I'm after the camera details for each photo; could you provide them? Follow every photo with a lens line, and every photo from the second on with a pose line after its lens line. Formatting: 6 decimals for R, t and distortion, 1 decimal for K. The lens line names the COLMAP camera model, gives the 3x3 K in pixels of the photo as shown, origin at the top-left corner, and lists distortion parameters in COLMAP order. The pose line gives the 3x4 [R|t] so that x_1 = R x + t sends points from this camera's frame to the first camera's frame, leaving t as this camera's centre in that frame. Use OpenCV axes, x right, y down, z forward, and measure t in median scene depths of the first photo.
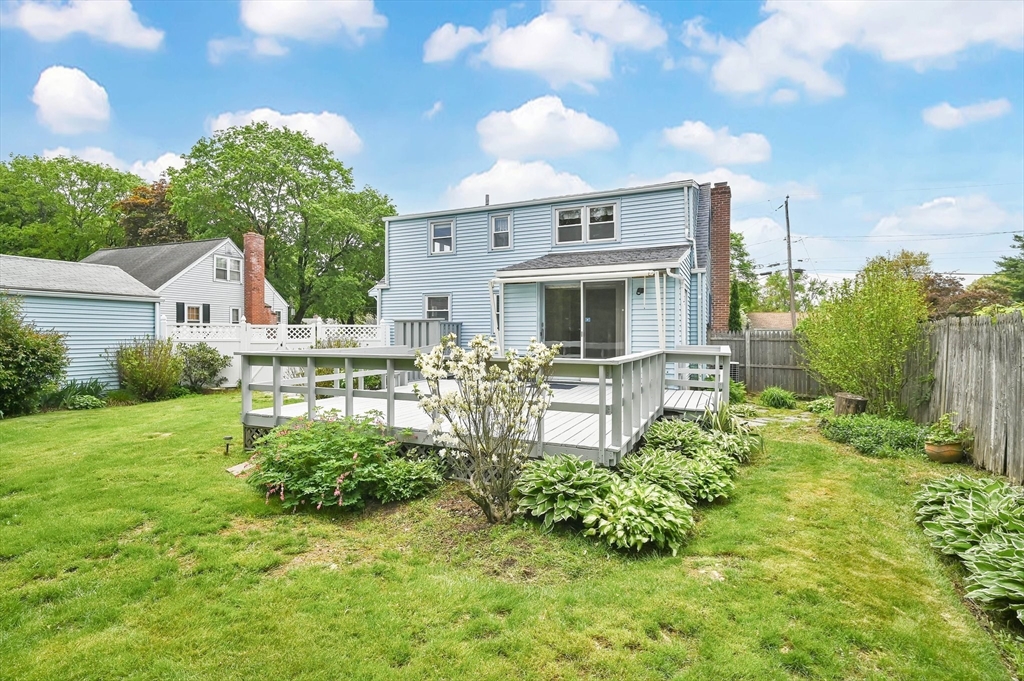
lens RADIAL K [[502.3, 0, 512.0], [0, 502.3, 340.5], [0, 0, 1]] dist [-0.001543, -0.000086]
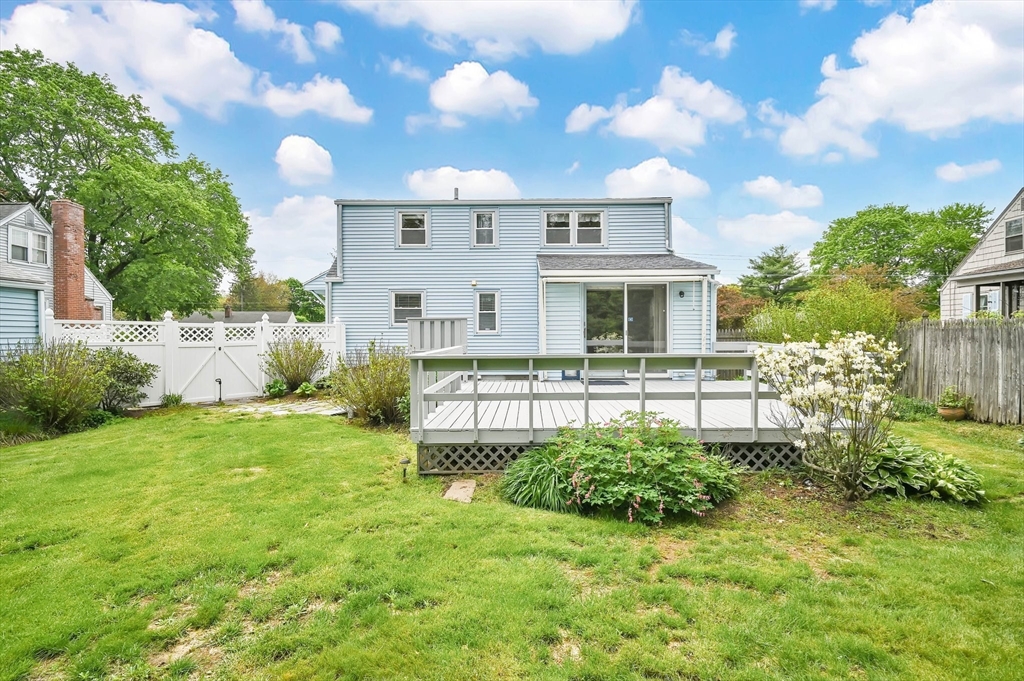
lens RADIAL K [[495.6, 0, 530.9], [0, 495.6, 339.0], [0, 0, 1]] dist [-0.001888, -0.000198]
pose [[0.912077, -0.009793, 0.409902, -0.353148], [0.011061, 0.999939, -0.000722, -0.000557], [-0.409869, 0.005193, 0.912129, 0.091331]]
